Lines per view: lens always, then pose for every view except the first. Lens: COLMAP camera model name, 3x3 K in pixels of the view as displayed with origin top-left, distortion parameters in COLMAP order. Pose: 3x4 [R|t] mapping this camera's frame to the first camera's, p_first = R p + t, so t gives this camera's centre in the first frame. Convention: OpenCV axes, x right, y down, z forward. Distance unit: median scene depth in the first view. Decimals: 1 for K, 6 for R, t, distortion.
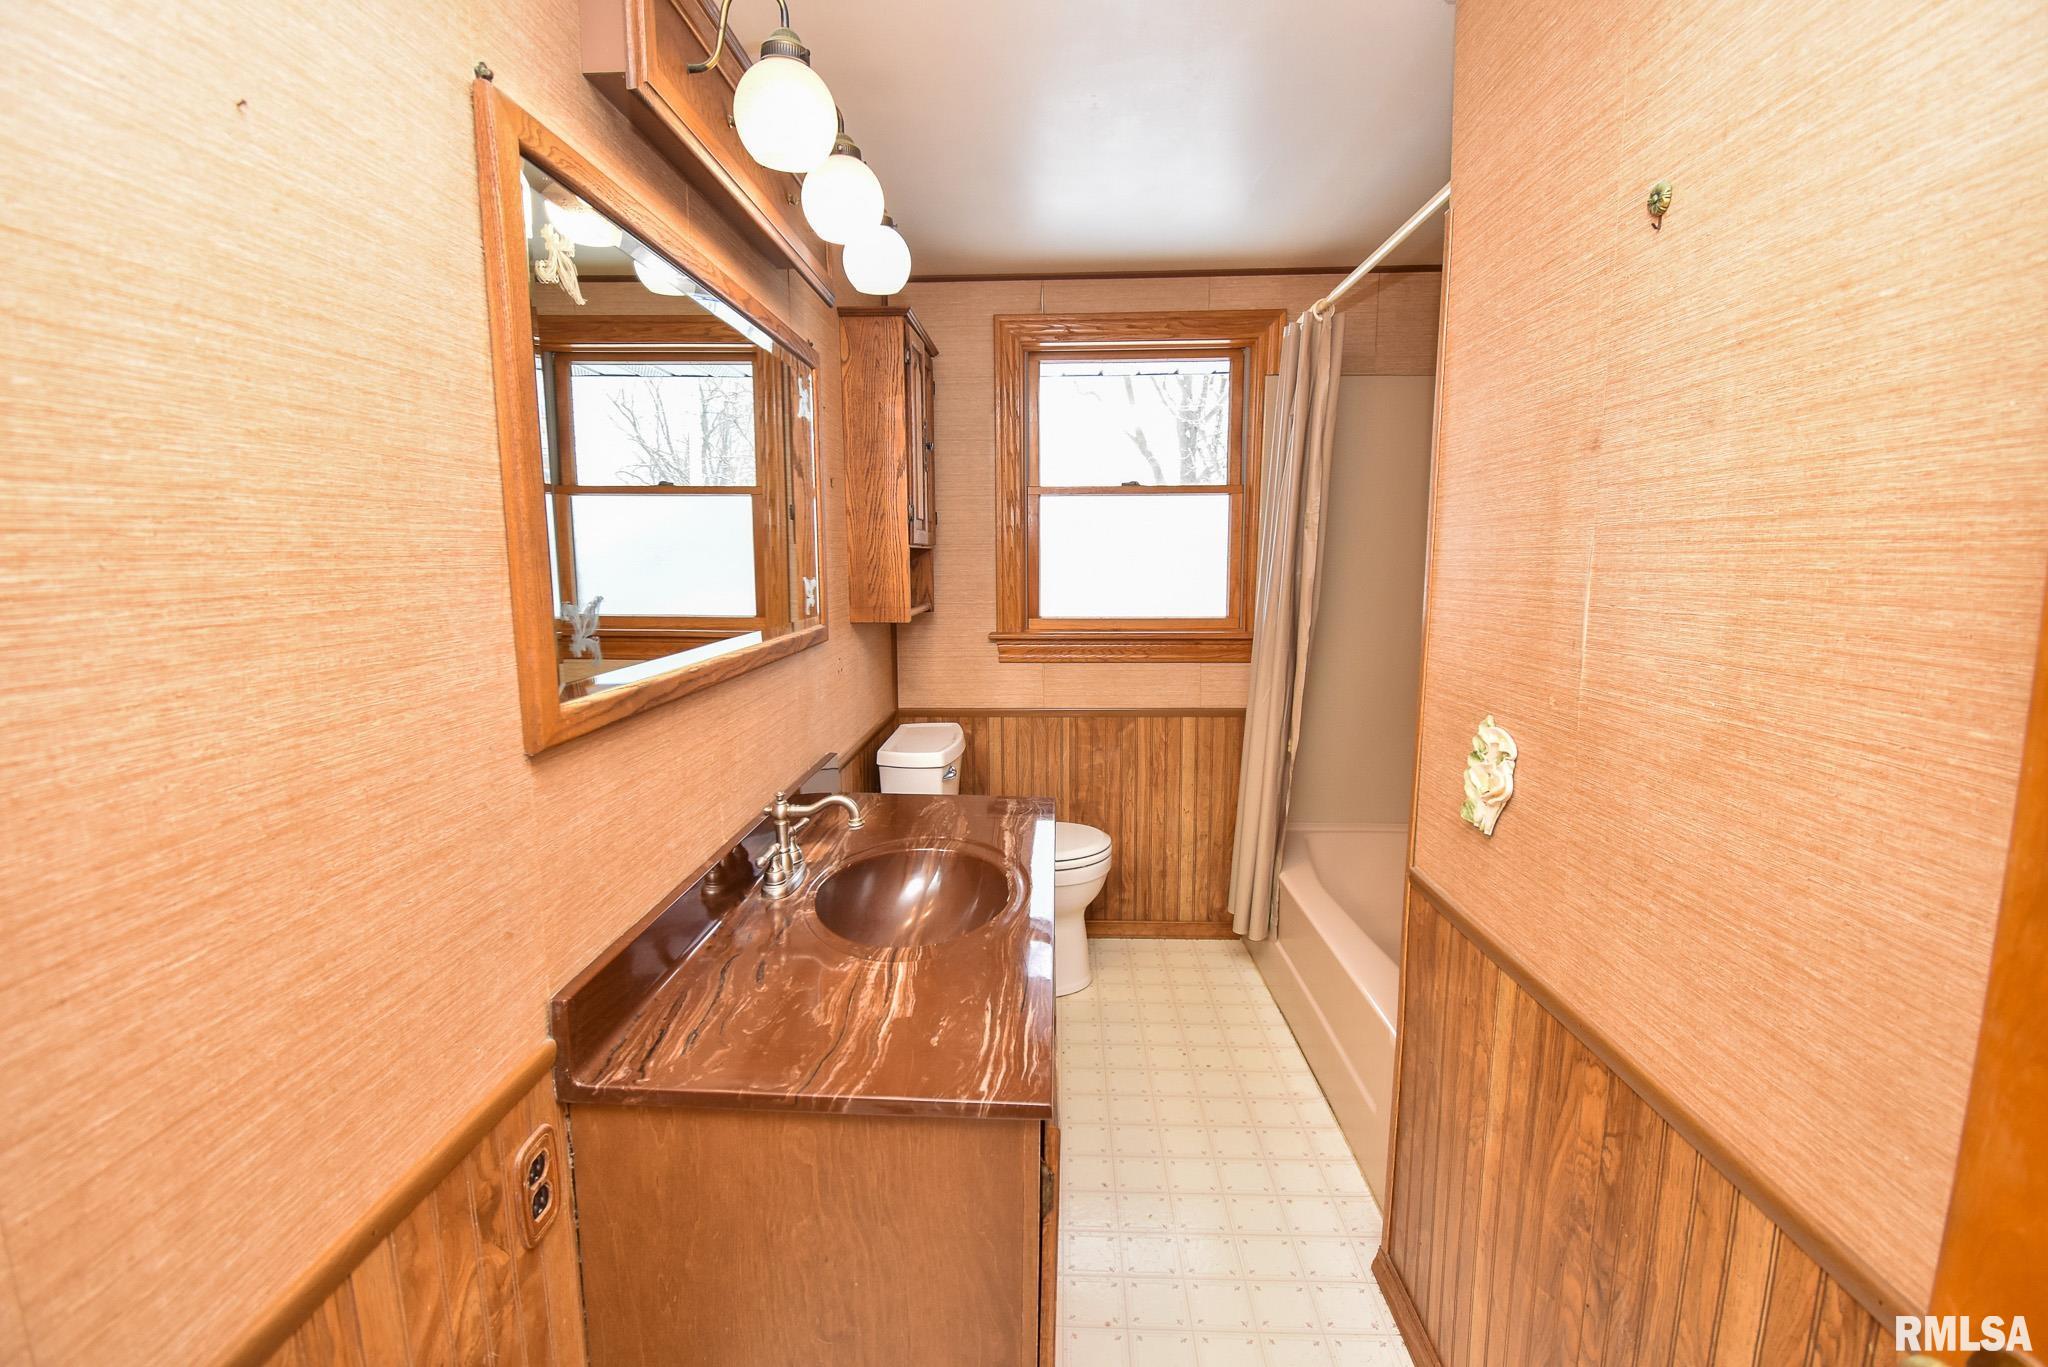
lens RADIAL K [[934.0, 0, 1029.5], [0, 934.0, 682.9], [0, 0, 1]] dist [0.019451, -0.023667]
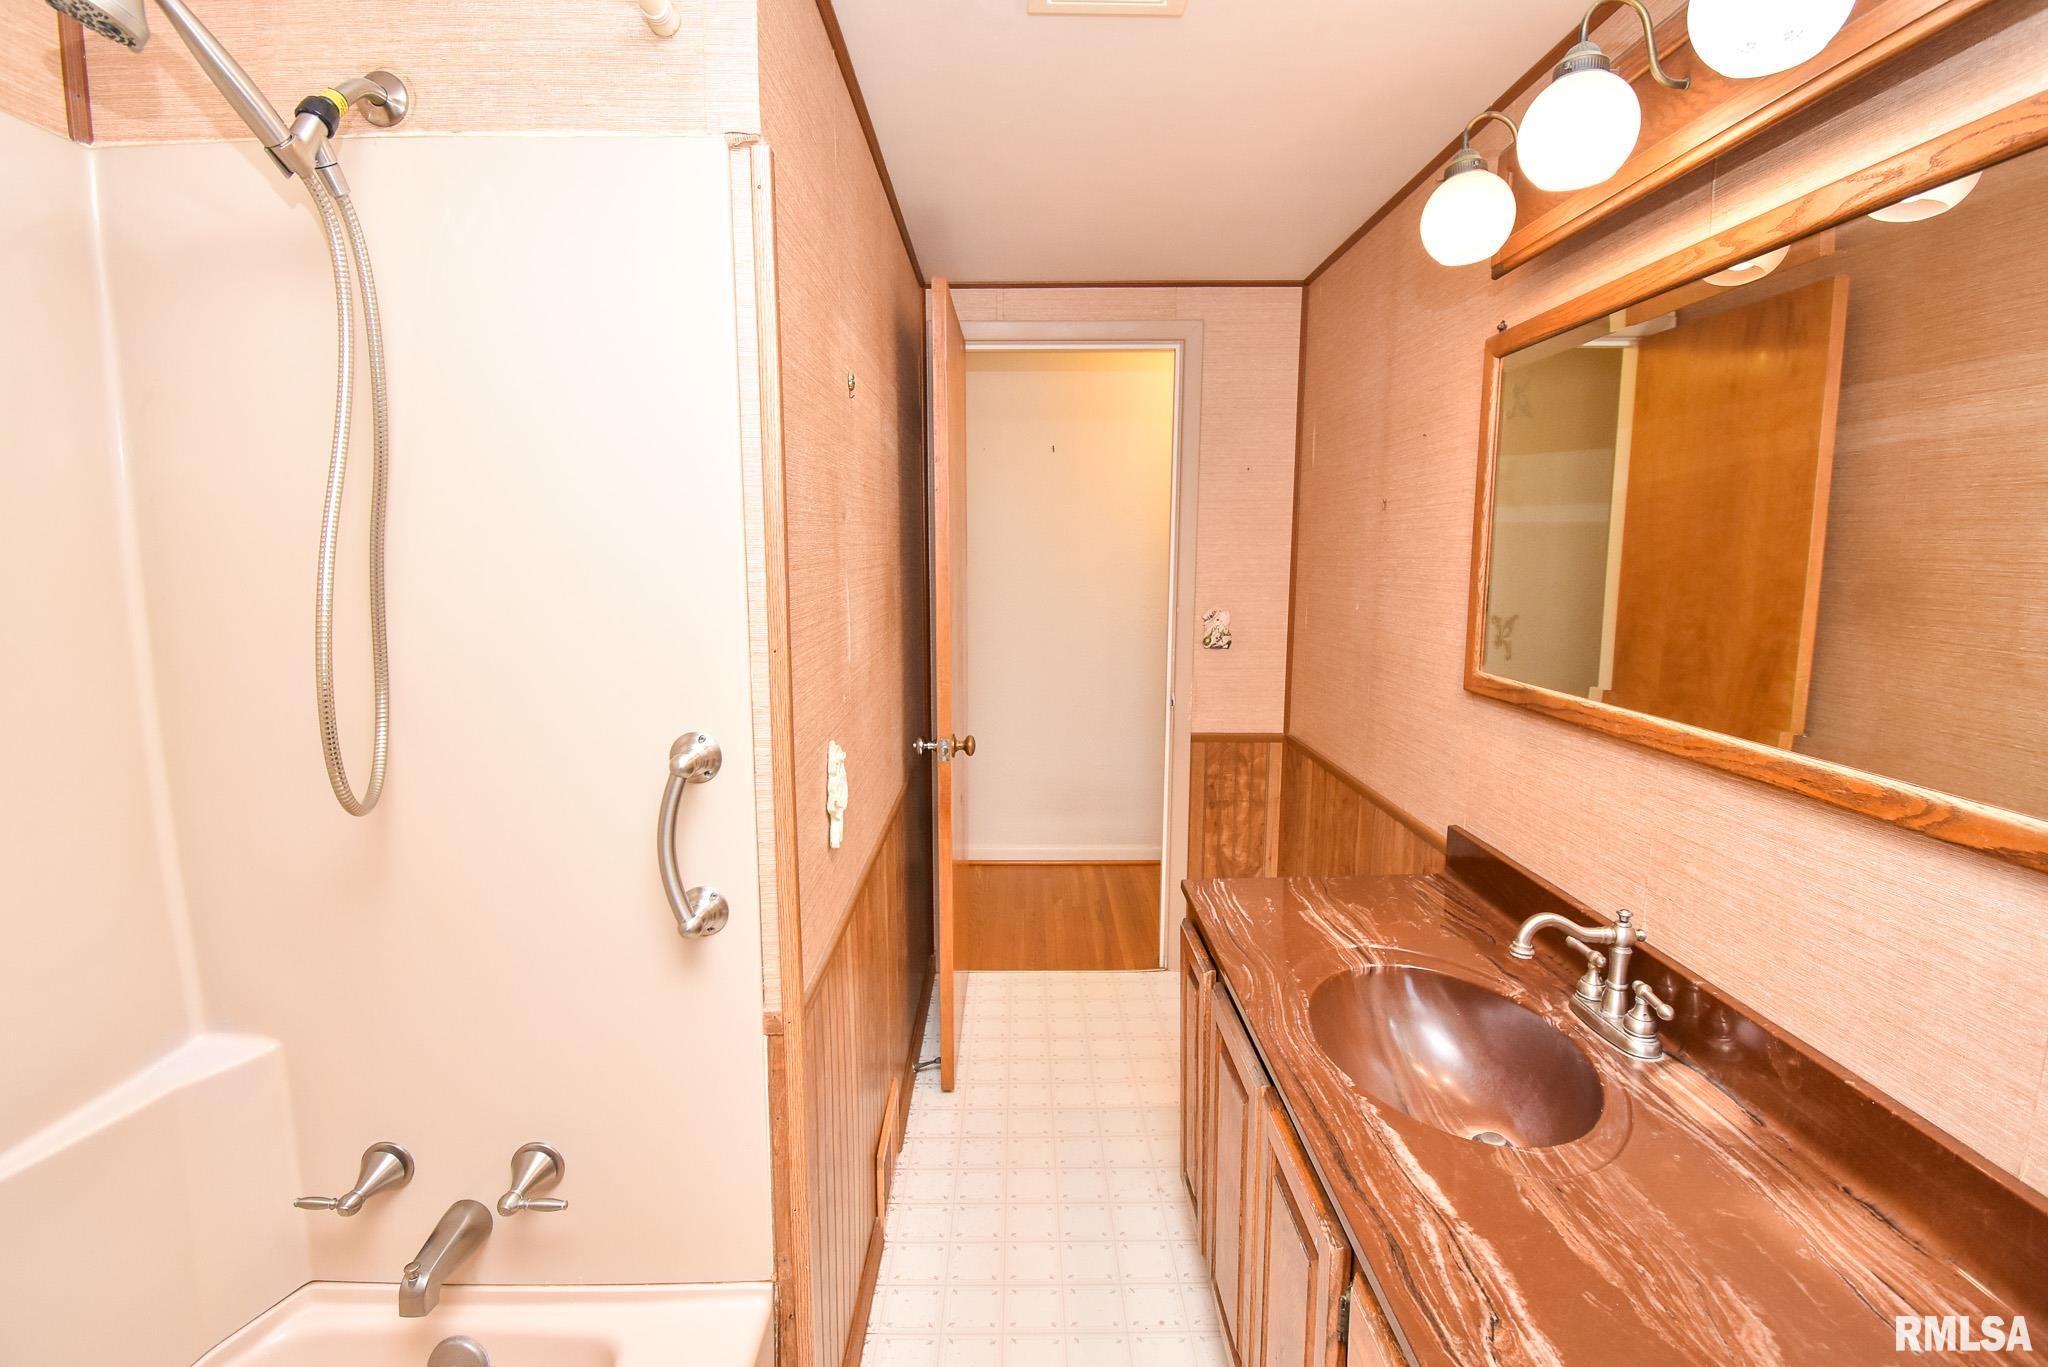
lens RADIAL K [[934.0, 0, 1029.5], [0, 934.0, 682.9], [0, 0, 1]] dist [0.019451, -0.023667]
pose [[-0.999057, 0.011793, -0.041795, 0.325170], [-0.000411, 0.959811, 0.280646, -0.363022], [0.043425, 0.280398, -0.958901, 2.178527]]
